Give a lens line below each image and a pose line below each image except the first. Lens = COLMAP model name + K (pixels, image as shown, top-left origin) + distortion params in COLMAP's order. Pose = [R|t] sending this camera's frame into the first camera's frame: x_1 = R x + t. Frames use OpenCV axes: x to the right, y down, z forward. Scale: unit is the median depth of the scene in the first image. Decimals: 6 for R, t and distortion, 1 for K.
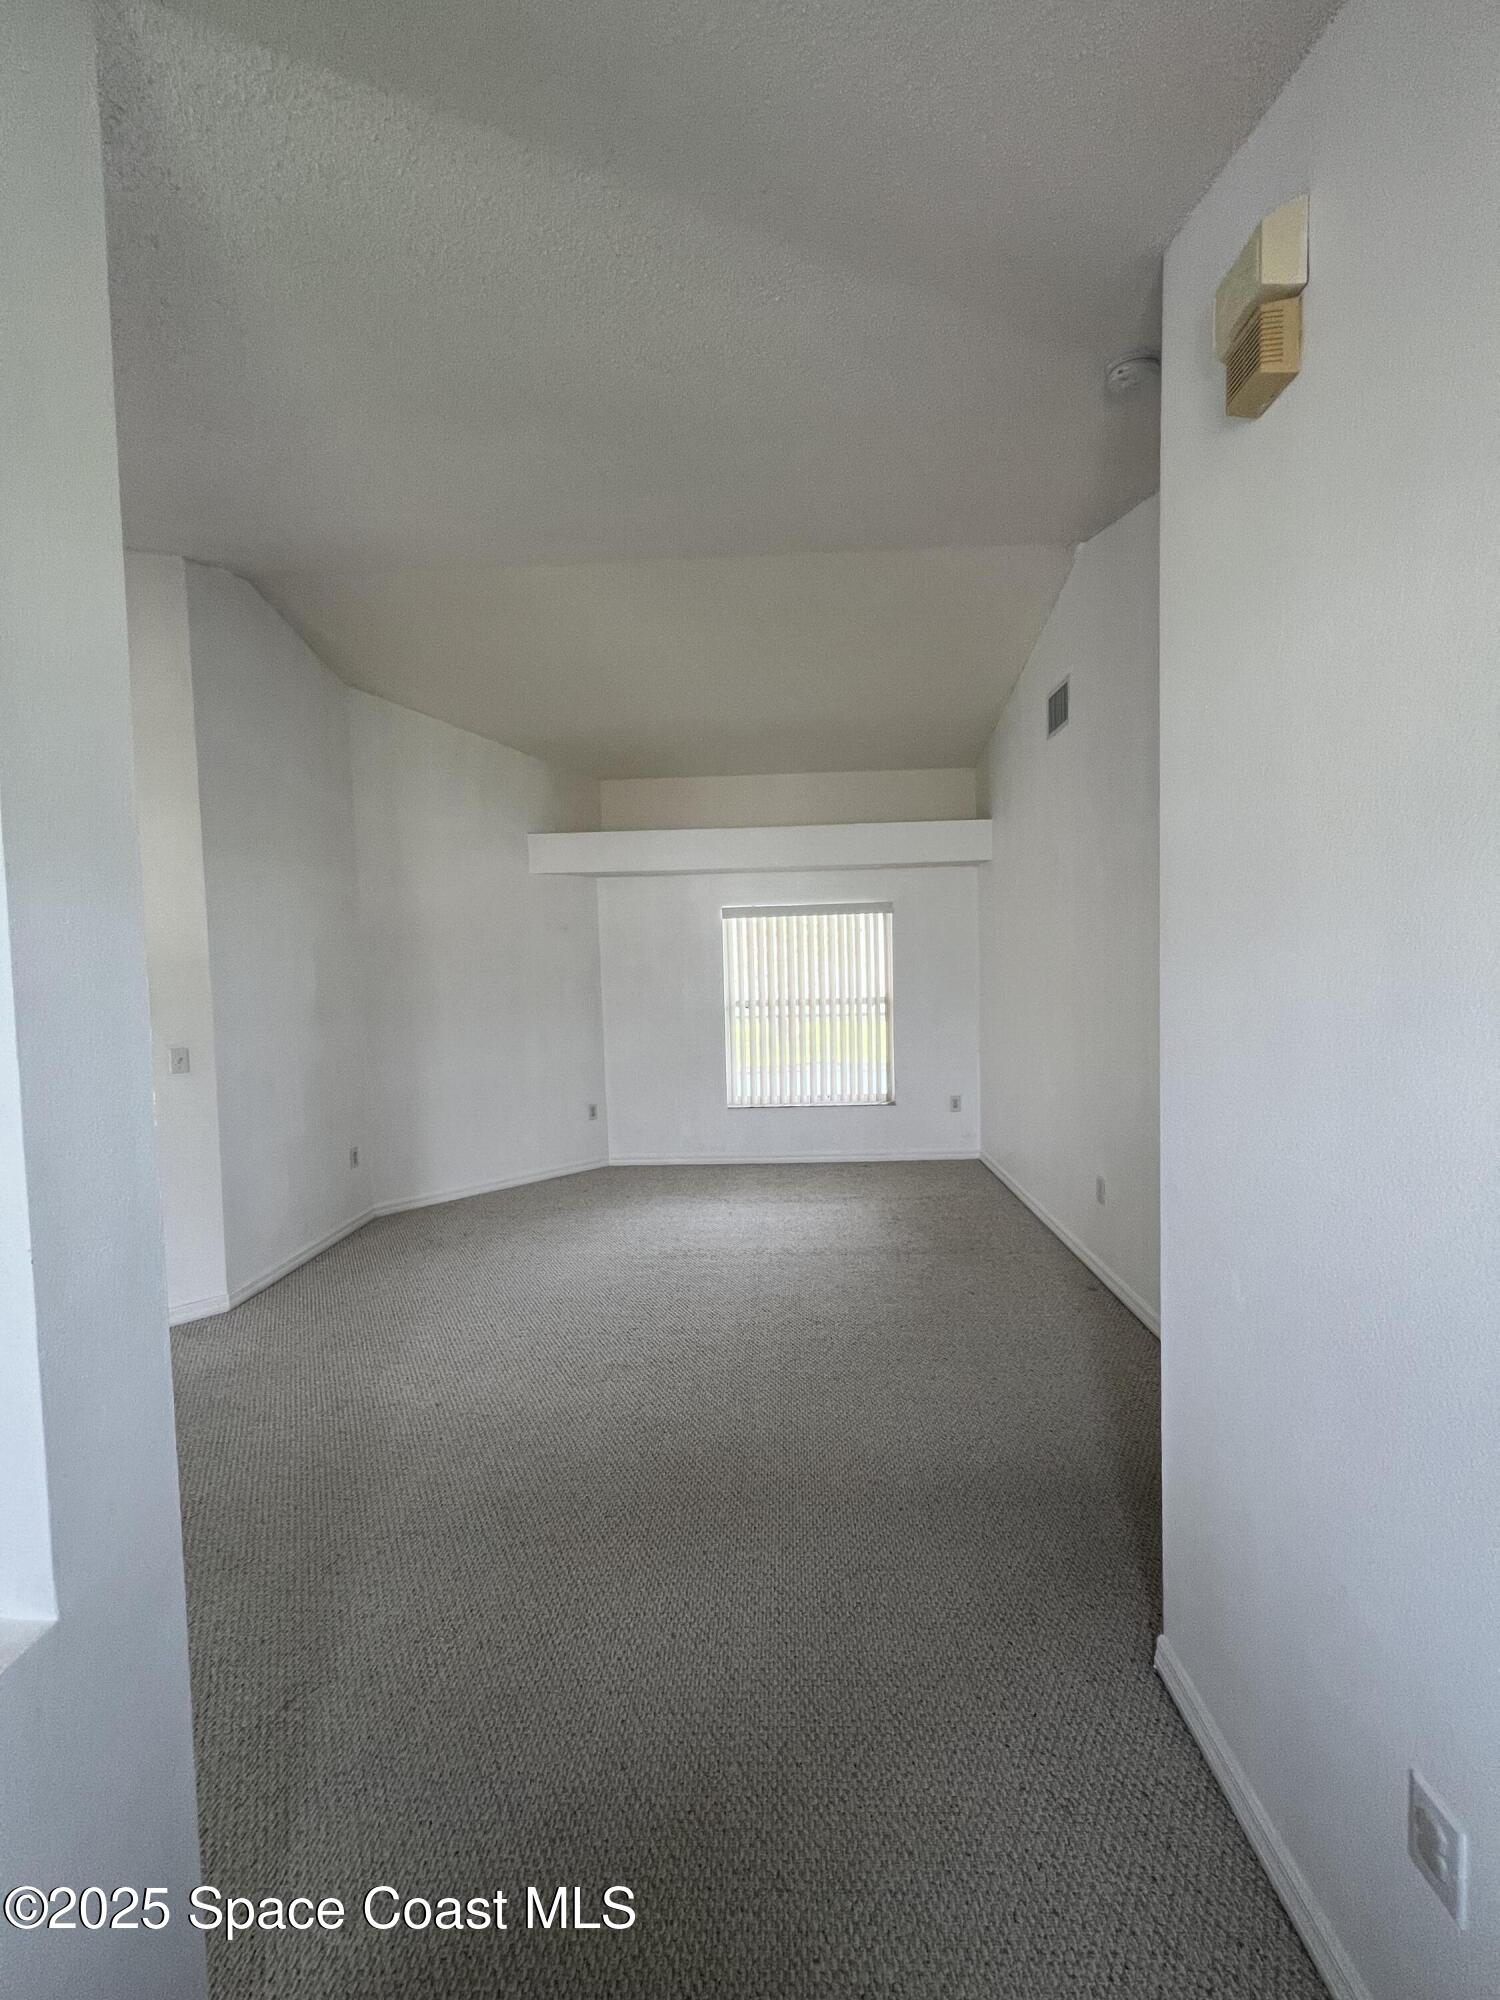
lens RADIAL K [[796.3, 0, 756.9], [0, 796.3, 997.0], [0, 0, 1]] dist [-0.001393, 0.000037]
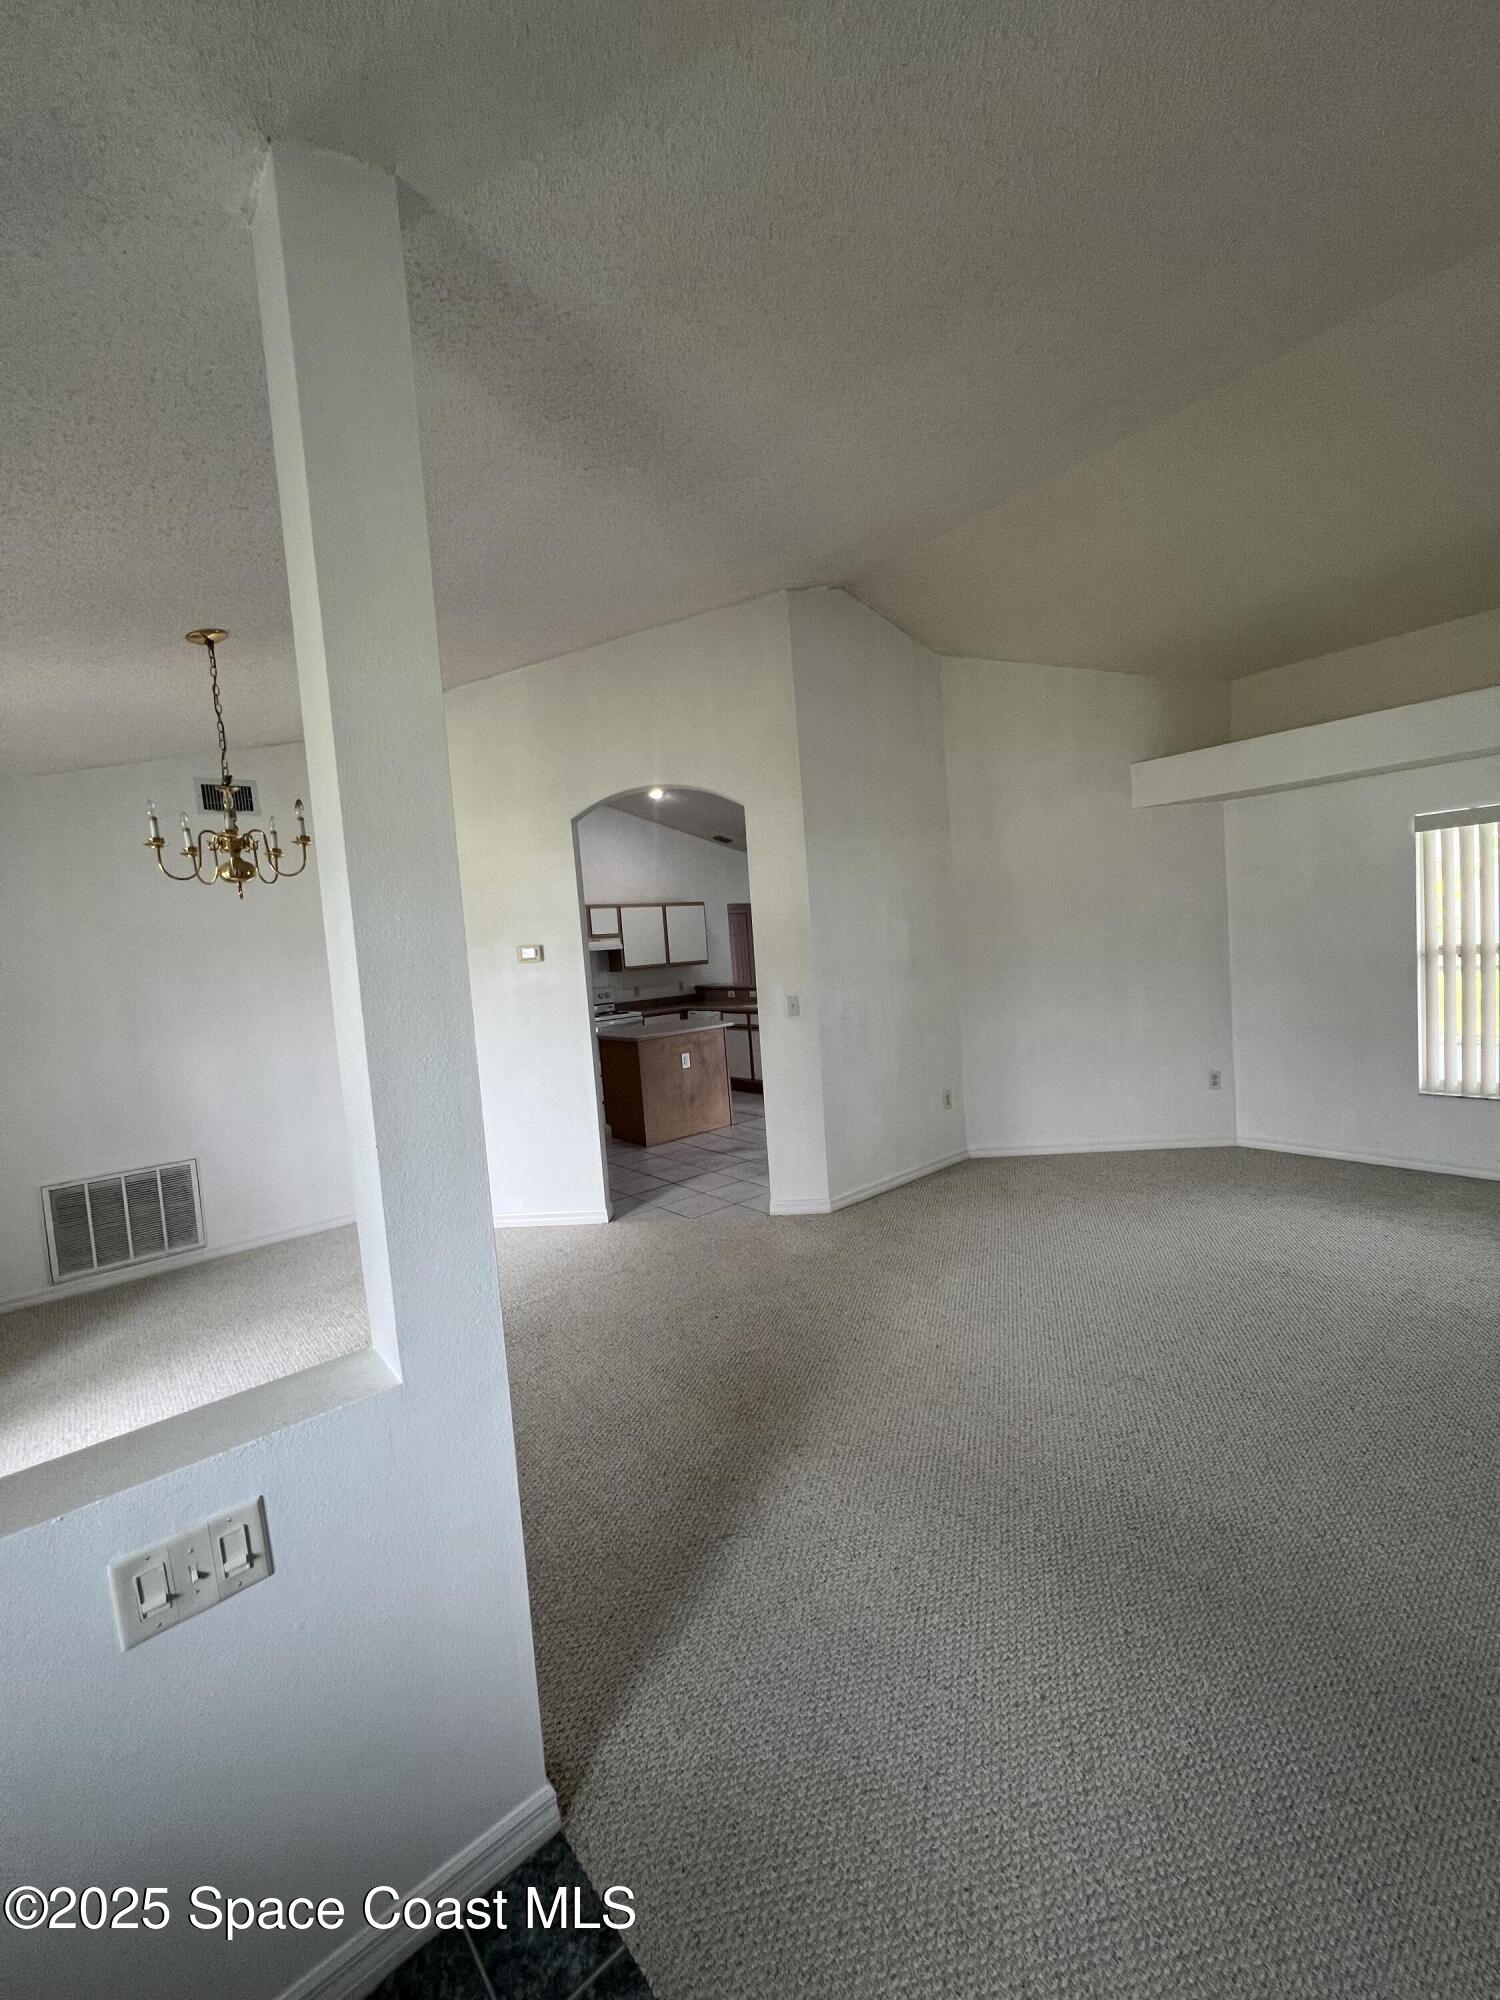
lens RADIAL K [[796.3, 0, 751.2], [0, 796.3, 998.7], [0, 0, 1]] dist [-0.001393, 0.000037]
pose [[0.674990, 0.026553, -0.737349, 0.104513], [0.022257, 0.998165, 0.056319, -0.002327], [0.737491, -0.054426, 0.673161, 0.080887]]
